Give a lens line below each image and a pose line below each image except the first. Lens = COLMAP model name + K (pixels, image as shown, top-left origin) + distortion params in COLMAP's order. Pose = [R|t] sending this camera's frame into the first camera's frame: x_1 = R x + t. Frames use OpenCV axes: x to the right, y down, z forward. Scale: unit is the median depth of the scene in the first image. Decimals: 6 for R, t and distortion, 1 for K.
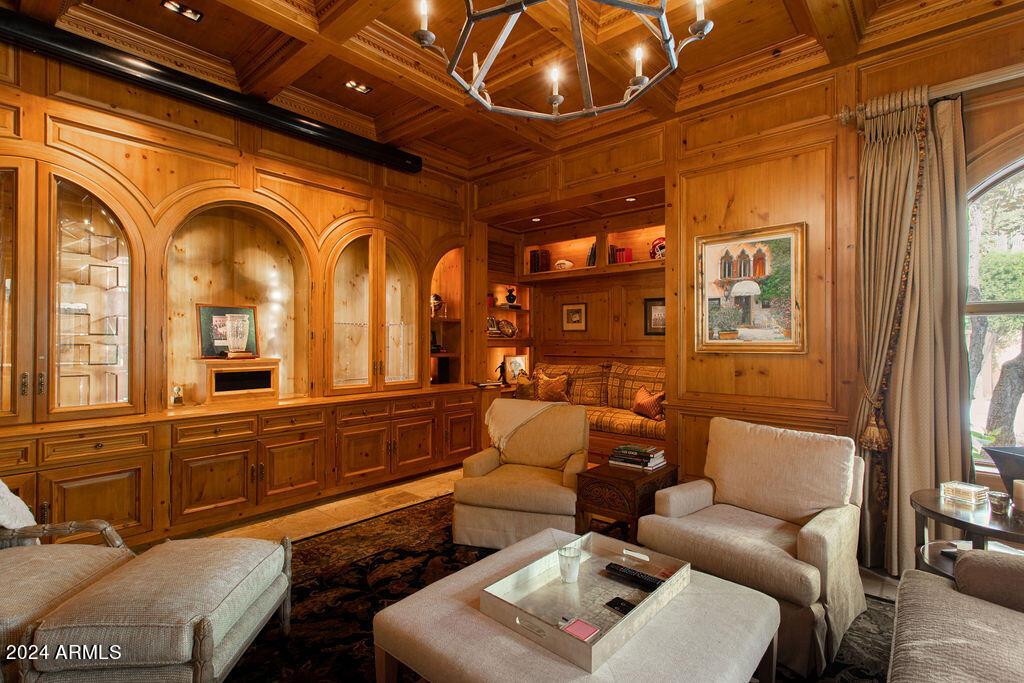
lens RADIAL K [[486.6, 0, 511.9], [0, 486.6, 340.4], [0, 0, 1]] dist [0.000193, 0.000011]
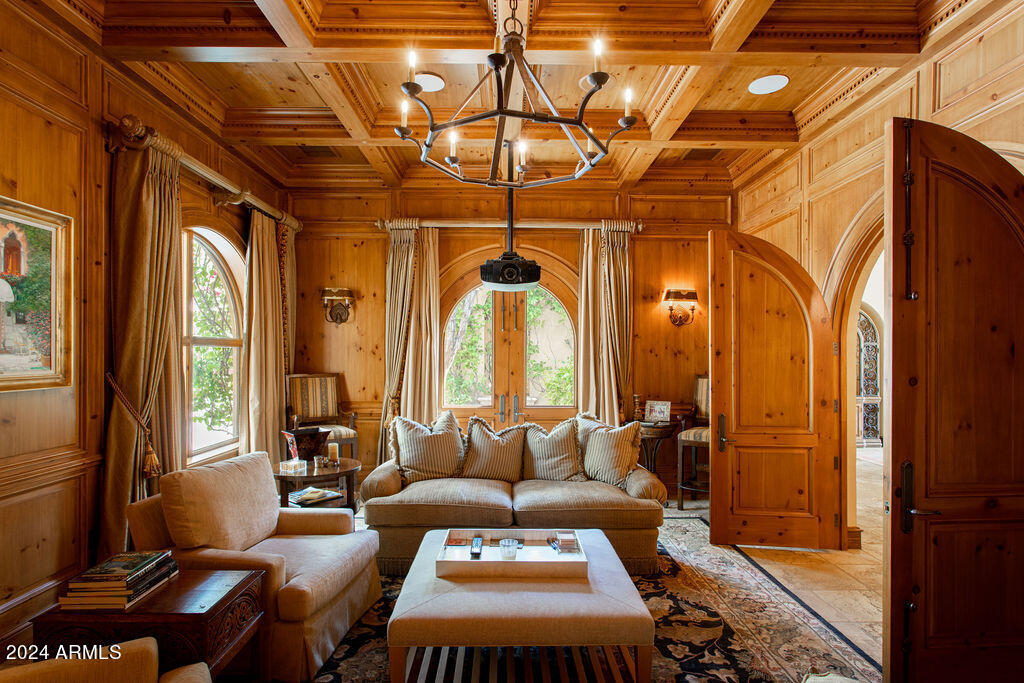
lens RADIAL K [[560.6, 0, 512.6], [0, 560.6, 348.0], [0, 0, 1]] dist [0.000113, 0.000027]
pose [[-0.667143, 0.005810, 0.744907, -0.510512], [-0.001647, 0.999956, -0.009275, -0.026945], [-0.744928, -0.007414, -0.667104, 1.012883]]
